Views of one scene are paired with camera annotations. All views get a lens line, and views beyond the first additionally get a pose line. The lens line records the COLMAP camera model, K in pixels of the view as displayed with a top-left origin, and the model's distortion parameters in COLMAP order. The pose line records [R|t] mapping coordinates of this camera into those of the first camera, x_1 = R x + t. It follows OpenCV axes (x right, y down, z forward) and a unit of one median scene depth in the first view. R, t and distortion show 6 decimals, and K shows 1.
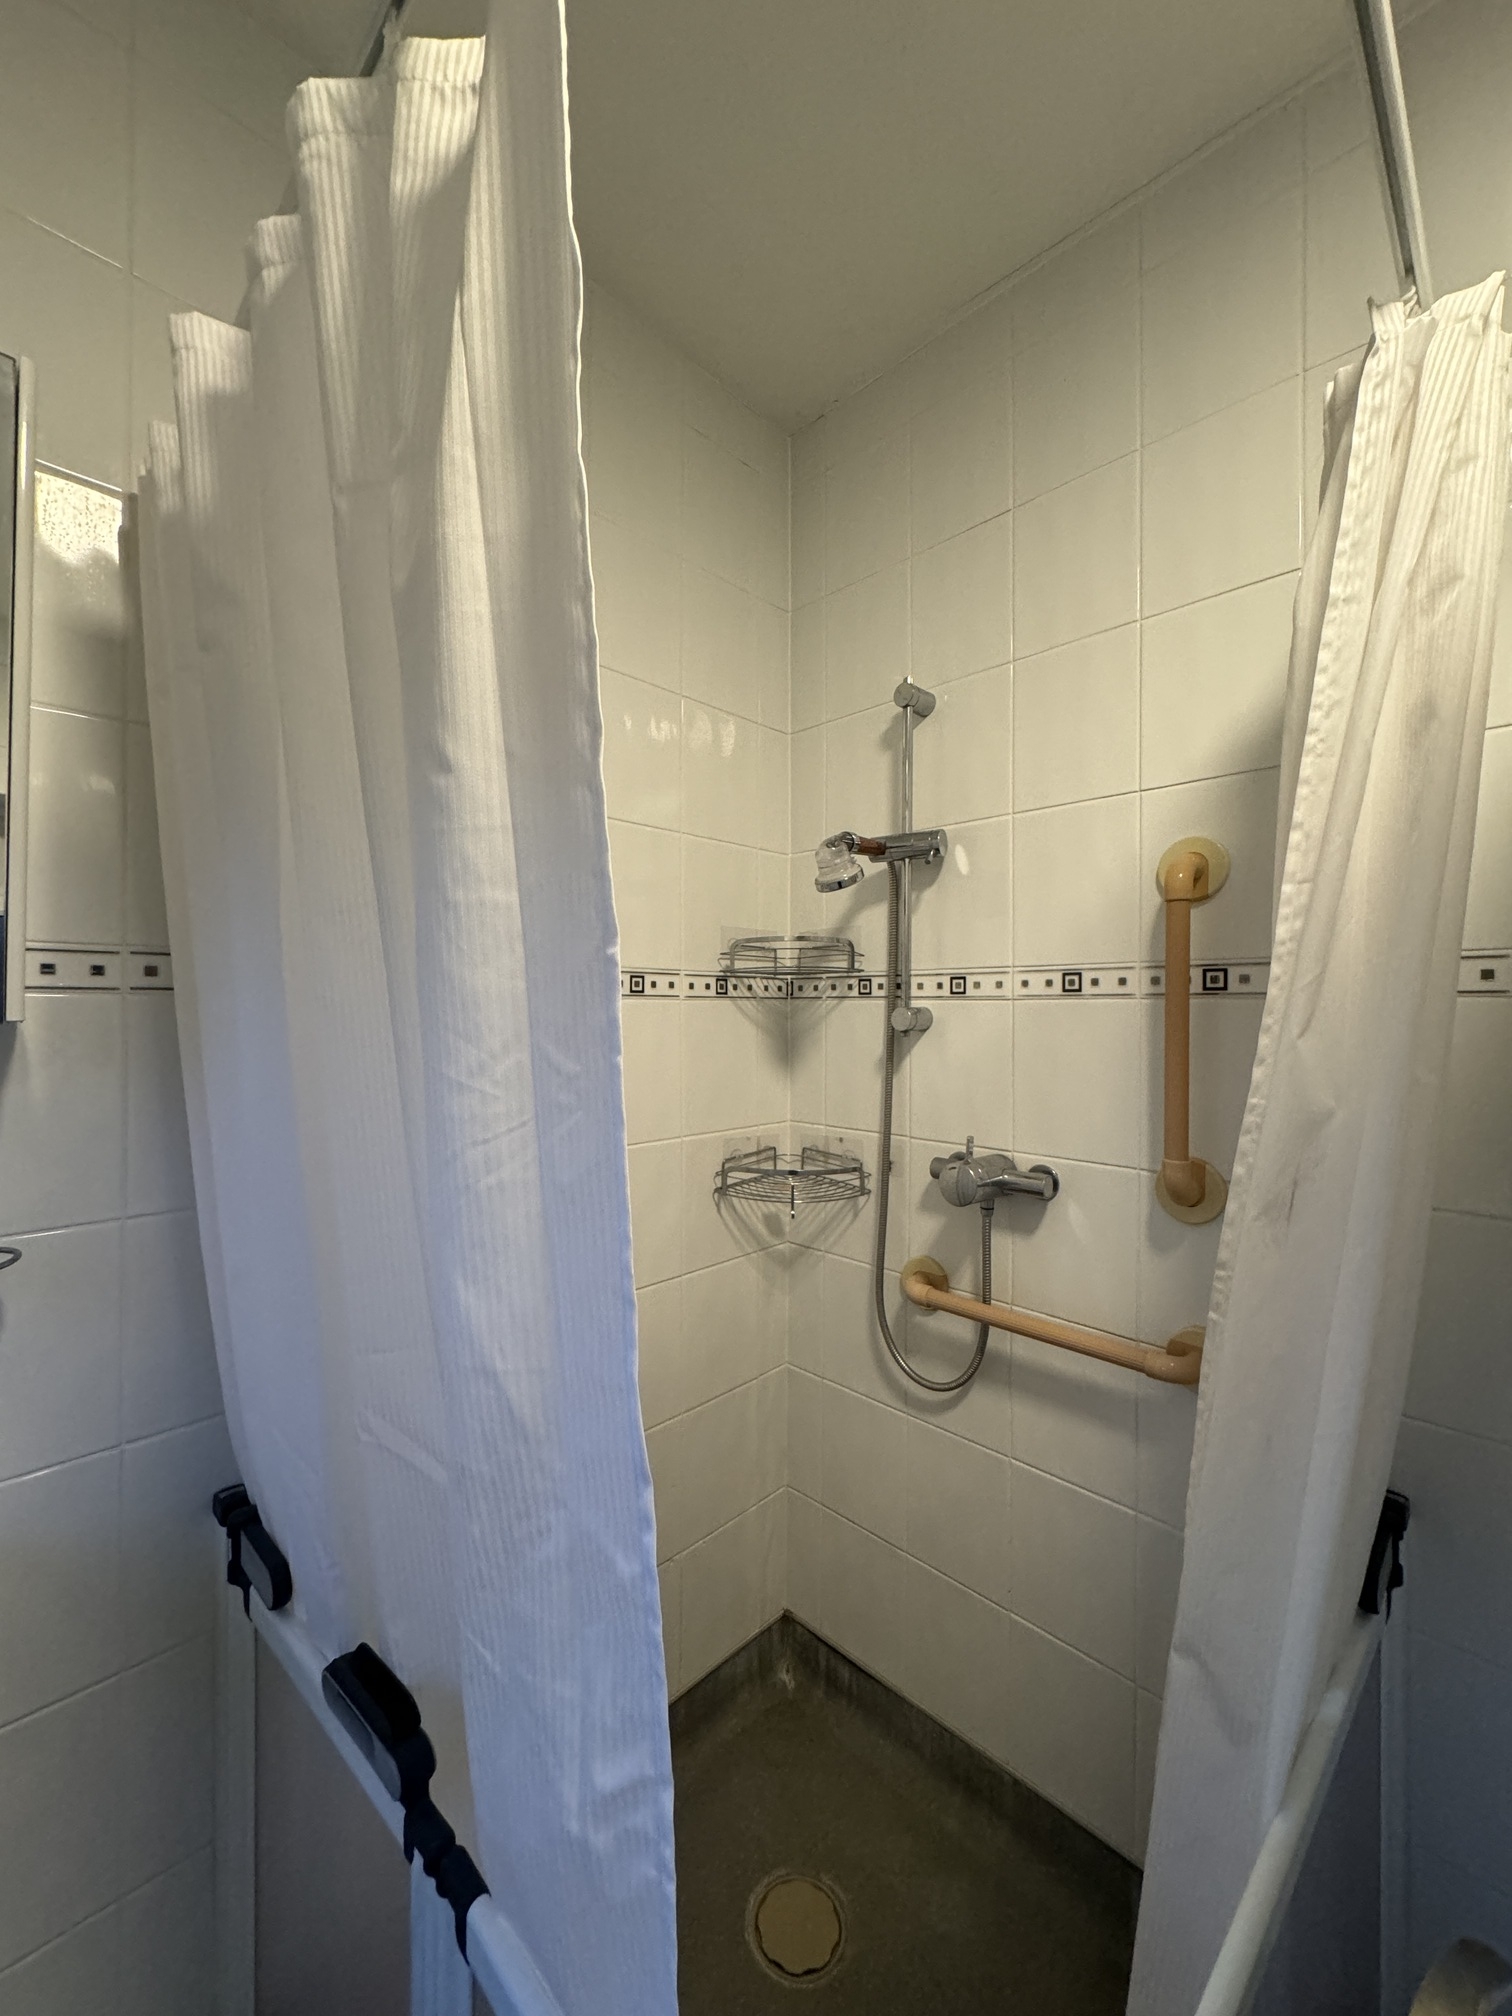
lens RADIAL K [[803.0, 0, 757.6], [0, 803.0, 1016.5], [0, 0, 1]] dist [-0.004714, 0.000684]
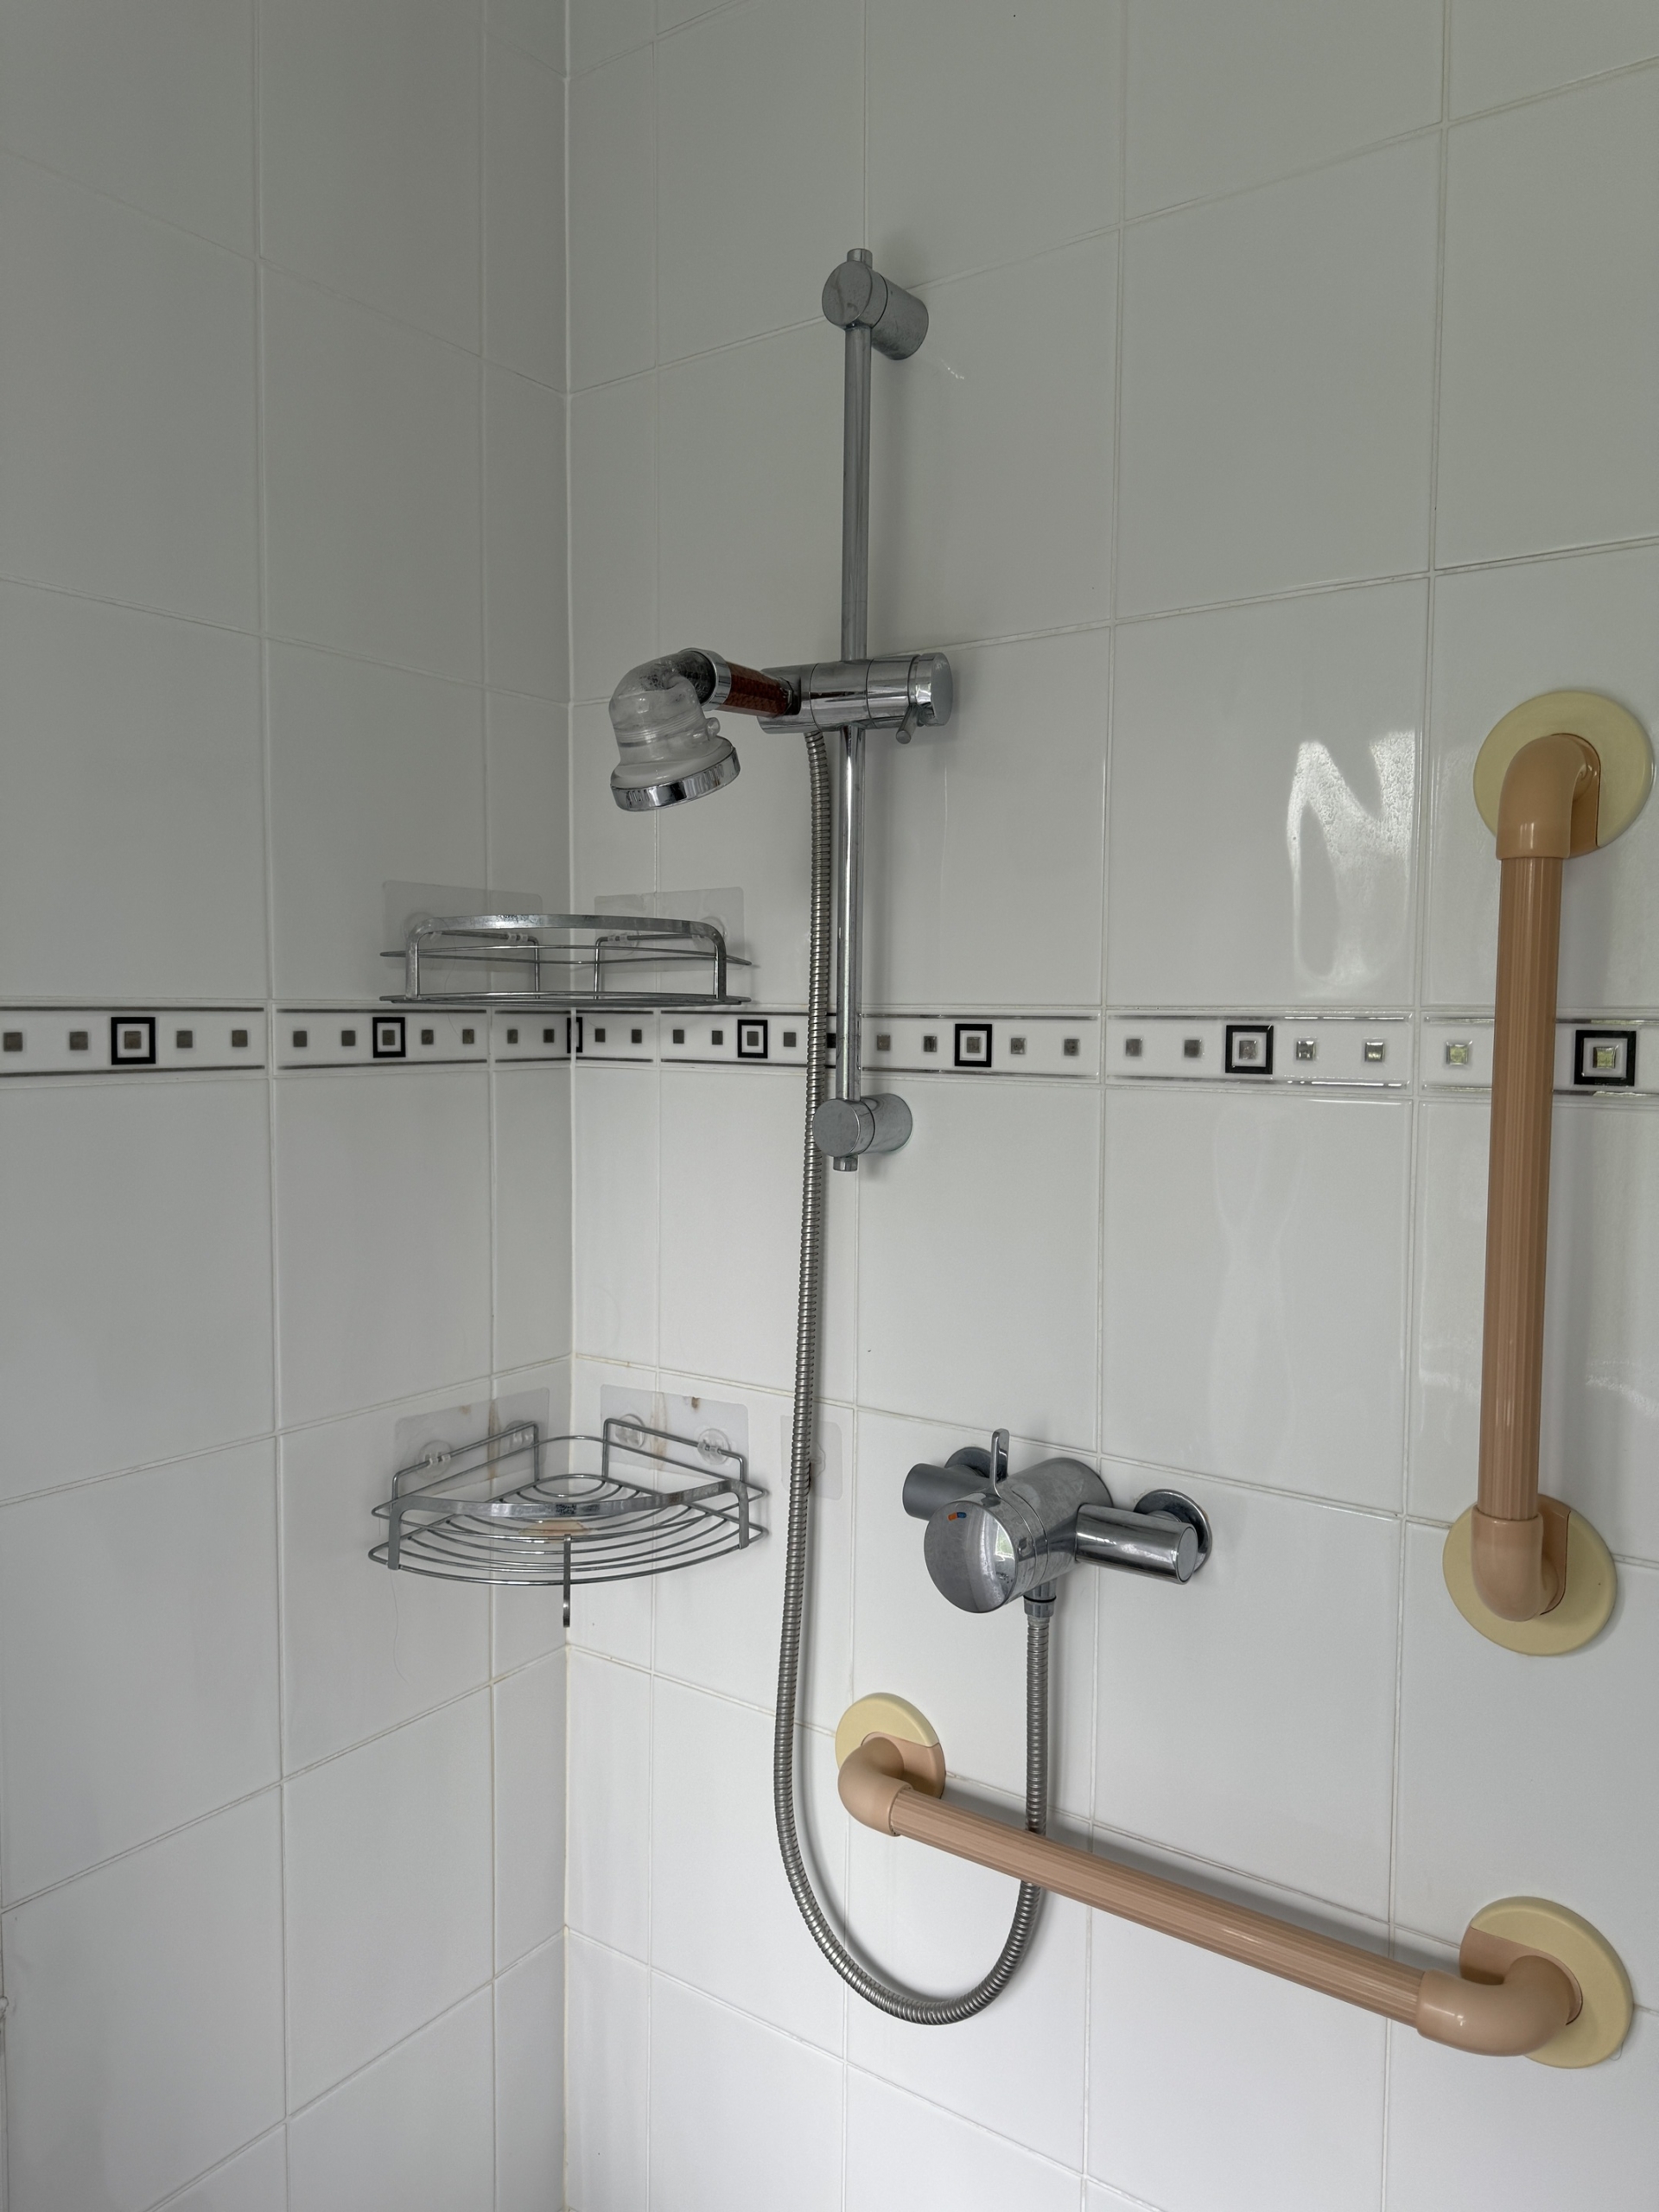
lens RADIAL K [[1537.3, 0, 829.5], [0, 1537.3, 1106.0], [0, 0, 1]] dist [0.158571, -0.314157]
pose [[0.988263, -0.003463, 0.152720, 0.054393], [-0.005247, 0.998384, 0.056590, -0.049525], [-0.152669, -0.056728, 0.986648, 0.222738]]
